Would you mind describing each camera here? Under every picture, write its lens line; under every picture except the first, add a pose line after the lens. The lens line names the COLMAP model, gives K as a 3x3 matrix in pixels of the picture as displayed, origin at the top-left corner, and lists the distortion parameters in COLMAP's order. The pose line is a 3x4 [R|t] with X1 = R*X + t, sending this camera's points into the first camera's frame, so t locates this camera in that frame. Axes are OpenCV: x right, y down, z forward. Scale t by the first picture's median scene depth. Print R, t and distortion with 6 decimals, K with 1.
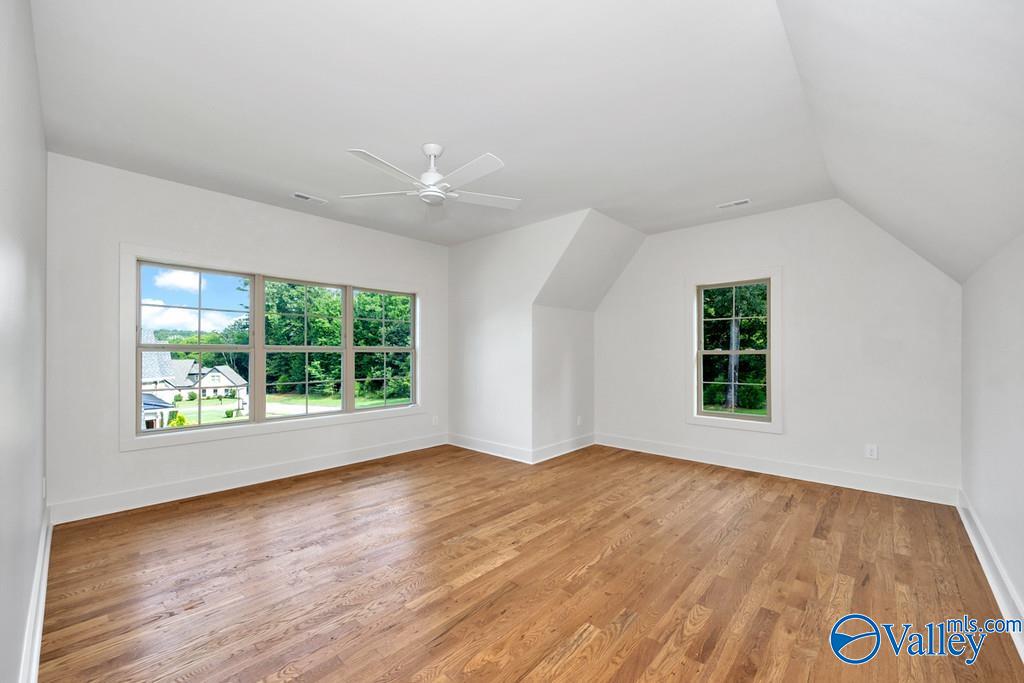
lens RADIAL K [[402.2, 0, 516.0], [0, 402.2, 350.7], [0, 0, 1]] dist [0.006339, -0.000347]
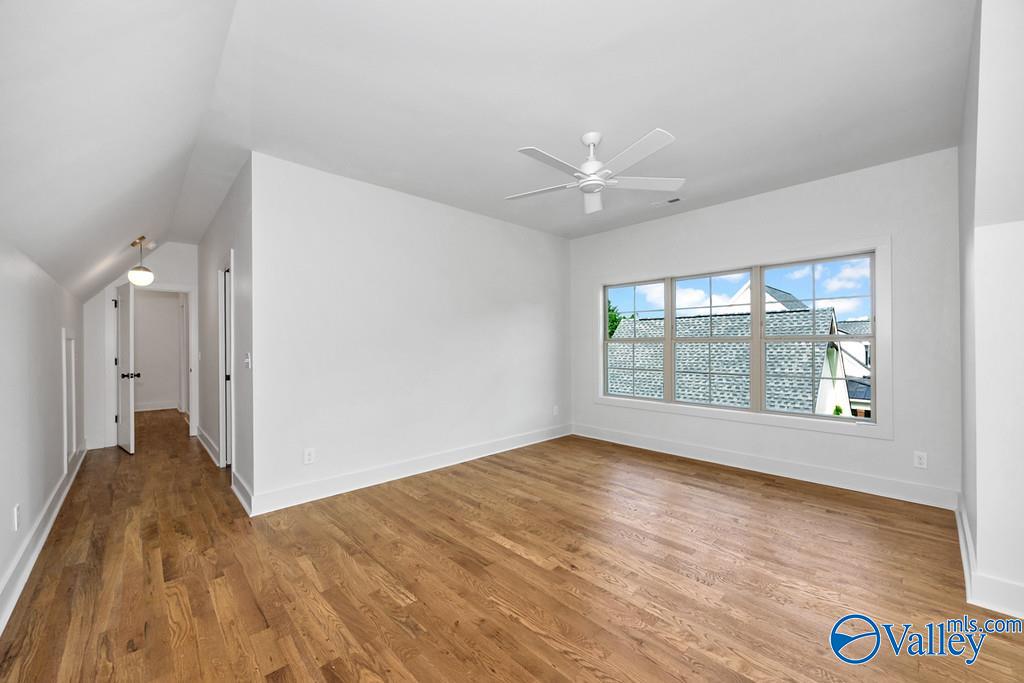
lens RADIAL K [[402.2, 0, 514.7], [0, 402.2, 343.9], [0, 0, 1]] dist [0.006339, -0.000347]
pose [[-0.071038, -0.004556, -0.997463, 0.712460], [0.010821, 0.999927, -0.005338, 0.008851], [0.997415, -0.011173, -0.070984, 0.786434]]
